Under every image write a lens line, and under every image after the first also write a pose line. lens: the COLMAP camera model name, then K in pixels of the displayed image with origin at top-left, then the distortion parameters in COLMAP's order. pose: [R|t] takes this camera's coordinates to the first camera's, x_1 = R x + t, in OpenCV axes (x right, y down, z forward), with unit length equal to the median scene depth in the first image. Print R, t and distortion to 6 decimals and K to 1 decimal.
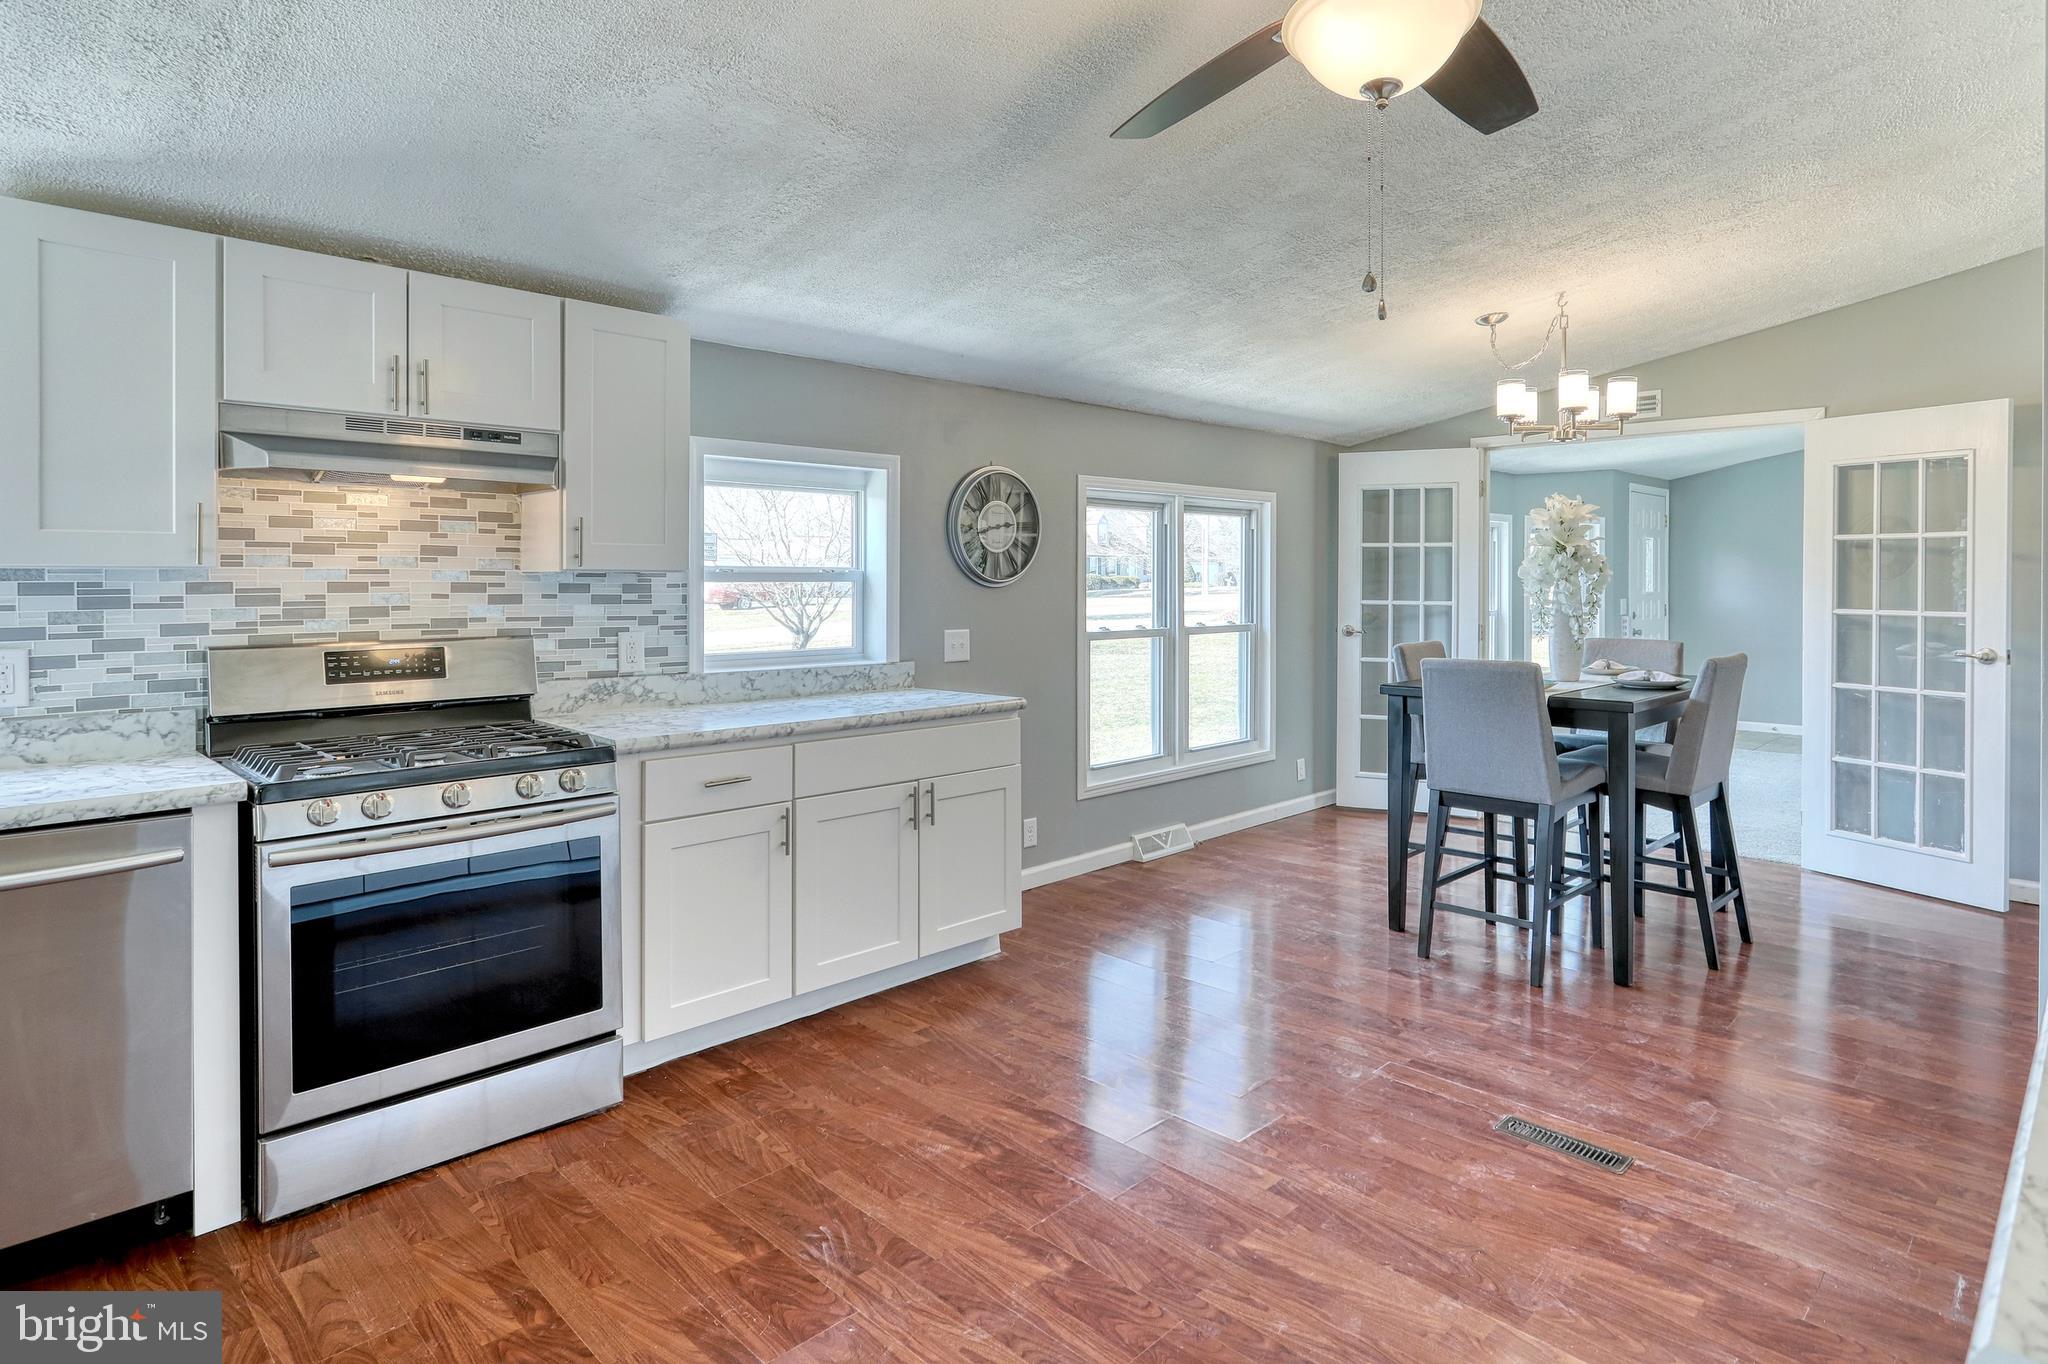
lens RADIAL K [[1150.7, 0, 1024.1], [0, 1150.7, 574.2], [0, 0, 1]] dist [-0.001435, 0.001124]
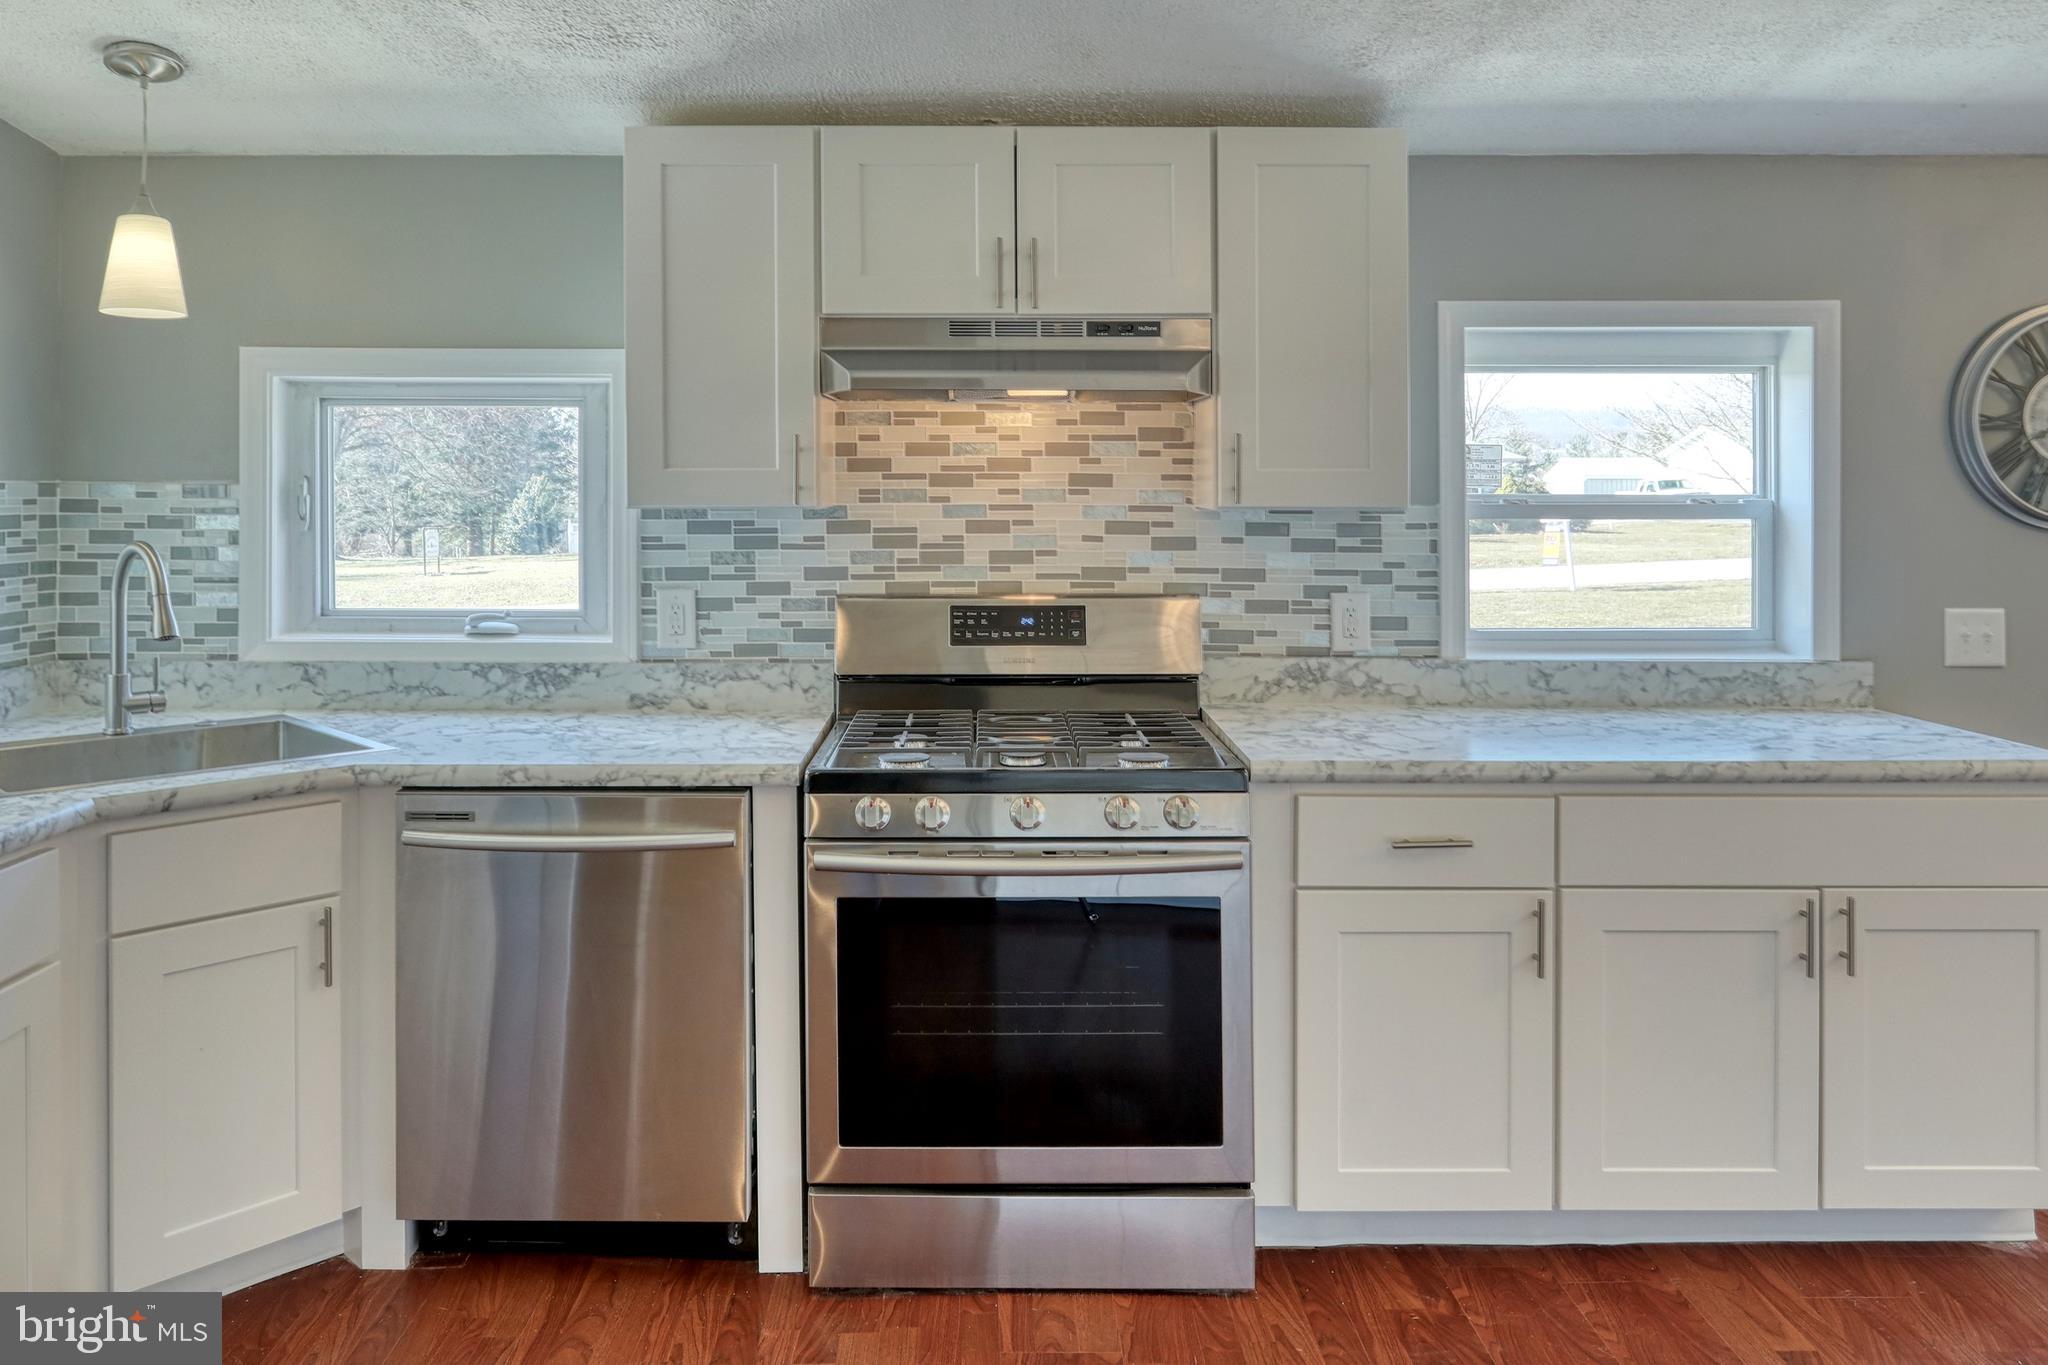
lens RADIAL K [[1442.4, 0, 931.2], [0, 1442.4, 484.4], [0, 0, 1]] dist [-0.016614, 0.003981]
pose [[0.698788, -0.000902, -0.715328, 0.117938], [0.004891, 0.999982, 0.003517, -0.022372], [0.715312, -0.005957, 0.698780, 0.250360]]
